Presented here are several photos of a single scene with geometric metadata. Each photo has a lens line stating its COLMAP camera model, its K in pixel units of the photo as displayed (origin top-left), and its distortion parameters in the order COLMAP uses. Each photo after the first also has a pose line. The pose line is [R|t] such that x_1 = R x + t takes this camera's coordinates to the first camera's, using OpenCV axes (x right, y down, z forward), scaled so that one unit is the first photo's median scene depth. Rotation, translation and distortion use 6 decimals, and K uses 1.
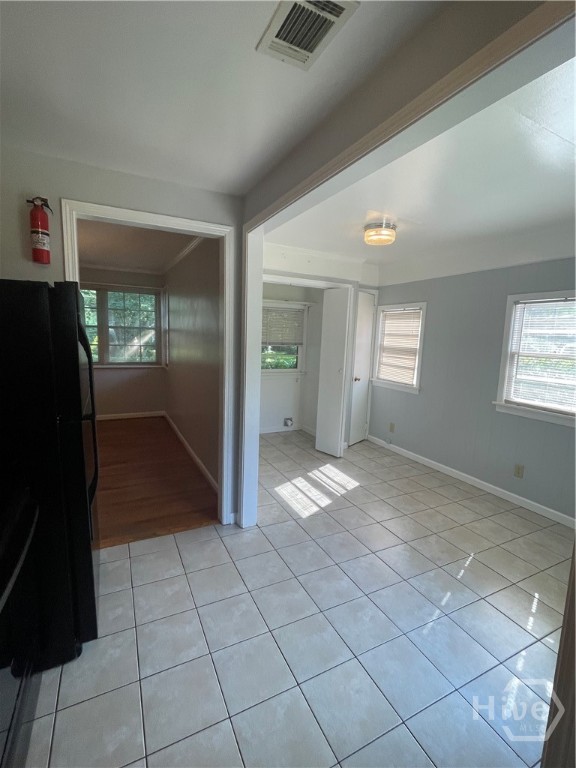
lens RADIAL K [[353.7, 0, 287.9], [0, 353.7, 383.7], [0, 0, 1]] dist [0.000062, 0.000410]
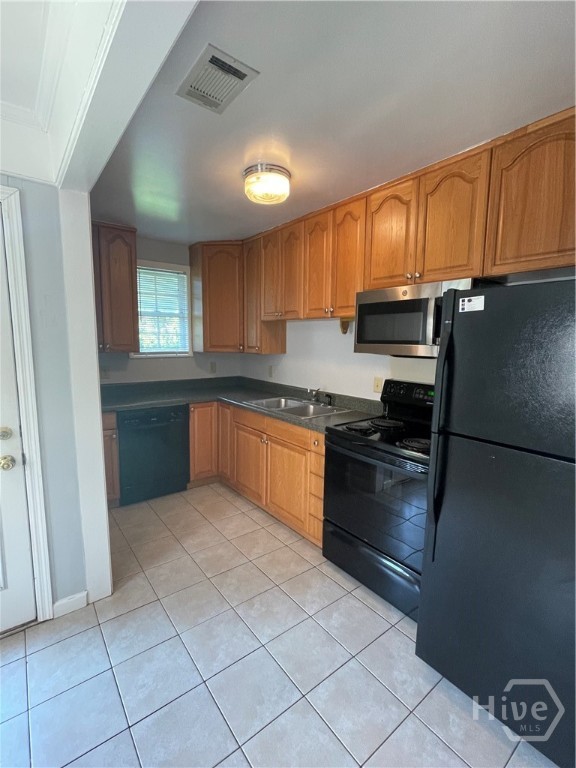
lens RADIAL K [[353.7, 0, 287.9], [0, 353.7, 383.7], [0, 0, 1]] dist [0.000062, 0.000410]
pose [[-0.980352, -0.020041, -0.196233, 0.009997], [-0.069618, 0.965959, 0.249153, -0.213861], [0.184560, 0.257920, -0.948375, 1.645735]]
